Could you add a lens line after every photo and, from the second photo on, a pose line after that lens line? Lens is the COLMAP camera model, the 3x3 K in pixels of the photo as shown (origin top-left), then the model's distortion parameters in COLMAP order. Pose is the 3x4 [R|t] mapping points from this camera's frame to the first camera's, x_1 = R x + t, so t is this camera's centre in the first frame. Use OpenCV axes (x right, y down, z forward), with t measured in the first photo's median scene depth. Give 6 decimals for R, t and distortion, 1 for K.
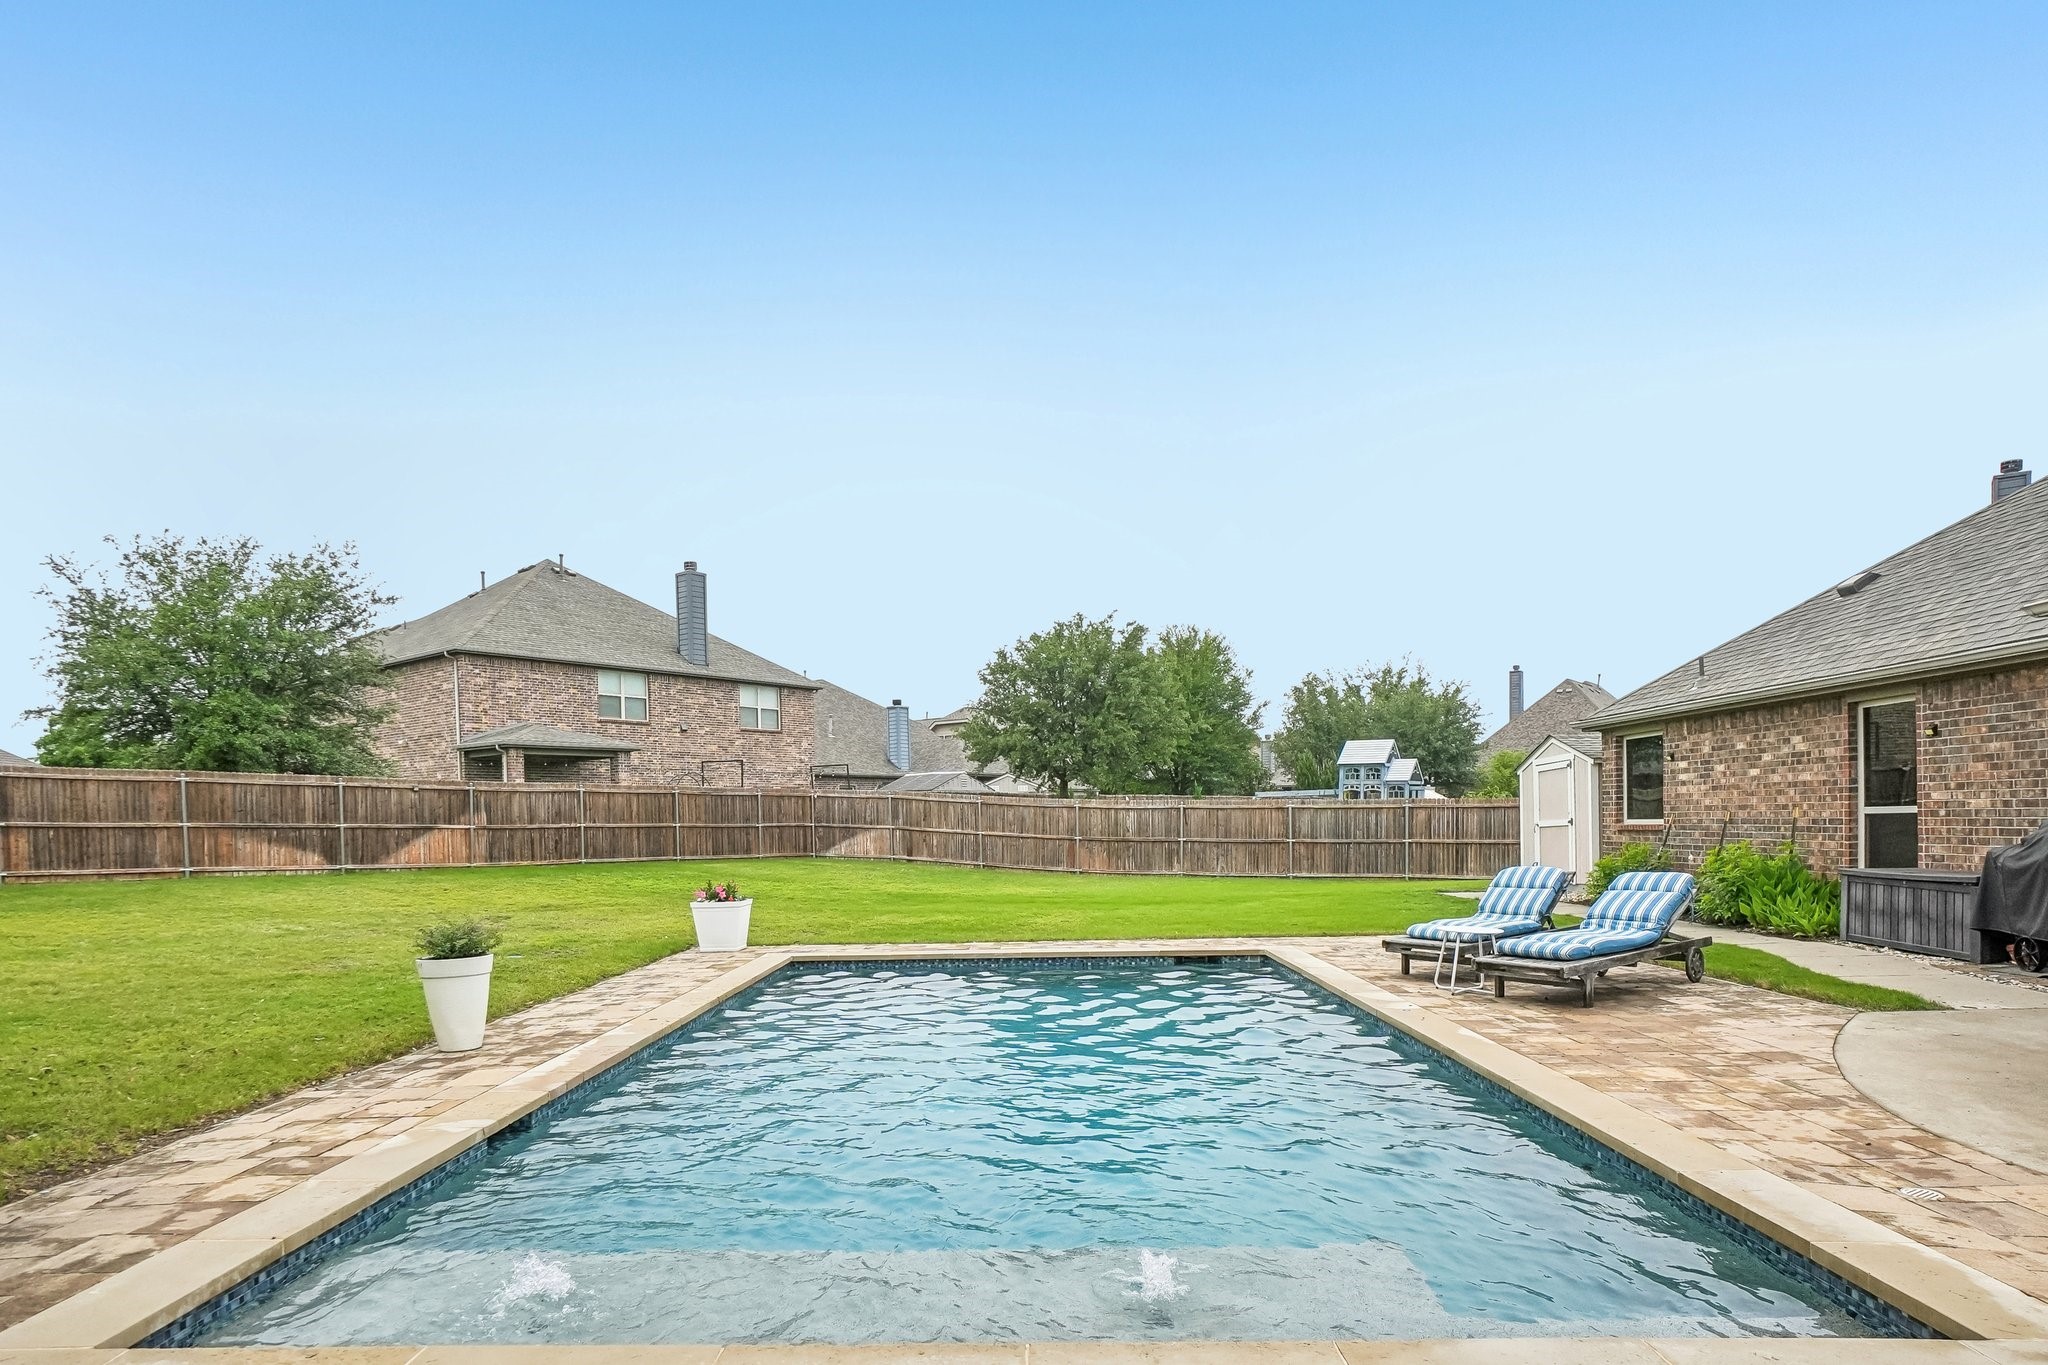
lens RADIAL K [[1200.8, 0, 1028.7], [0, 1200.8, 769.4], [0, 0, 1]] dist [-0.030472, 0.002334]
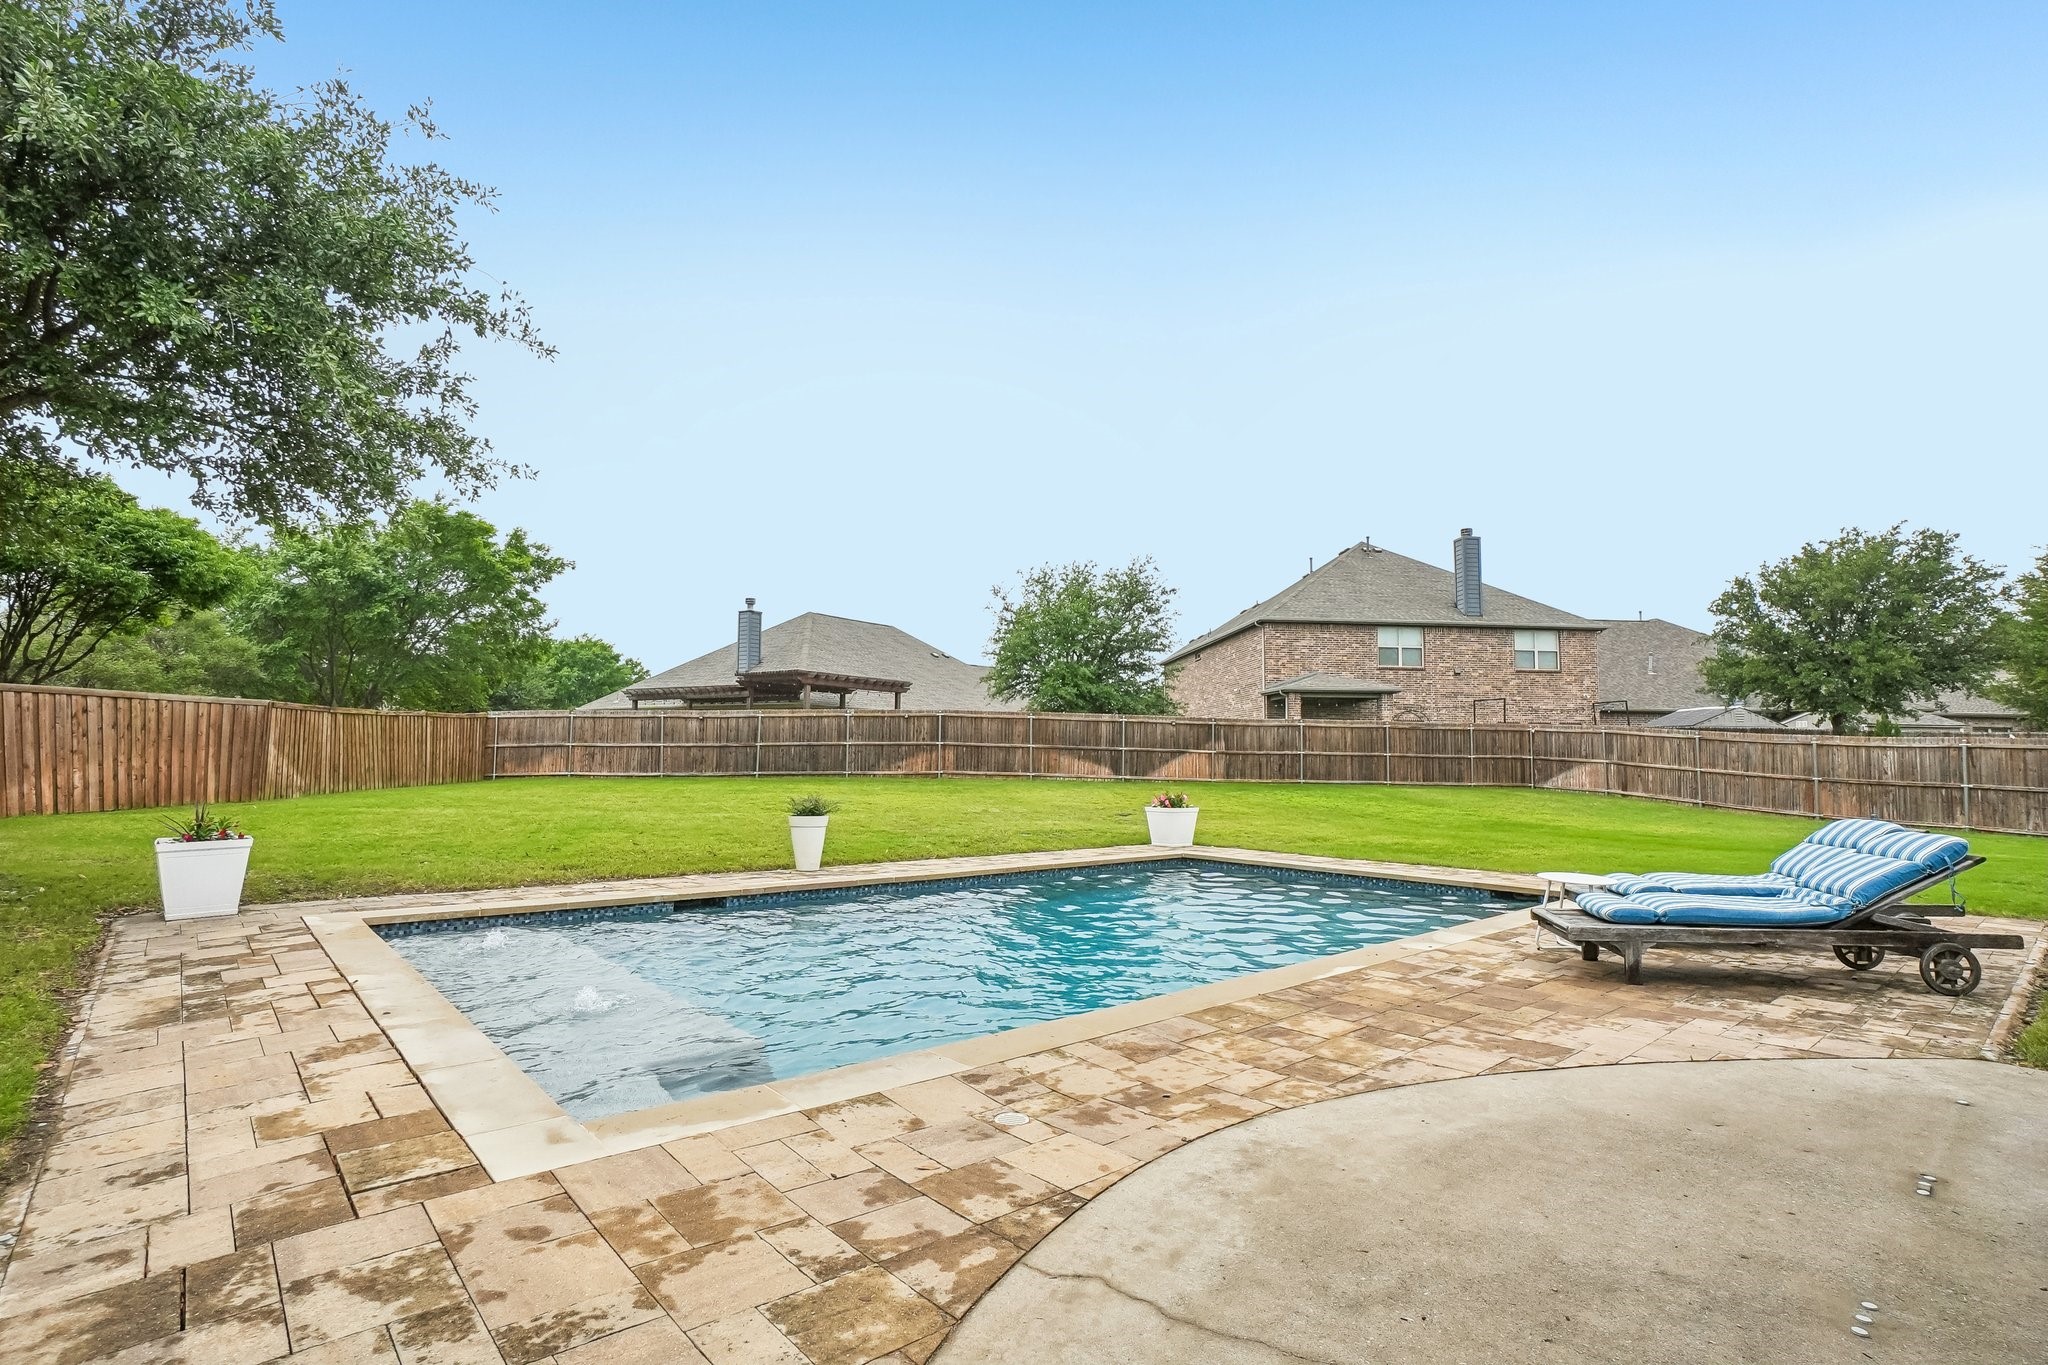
lens RADIAL K [[995.1, 0, 1013.3], [0, 995.1, 621.2], [0, 0, 1]] dist [-0.005271, 0.000535]
pose [[0.665322, -0.076425, -0.742634, 0.184407], [0.010147, 0.995580, -0.093365, 0.002830], [0.746487, 0.054582, 0.663157, 0.055176]]
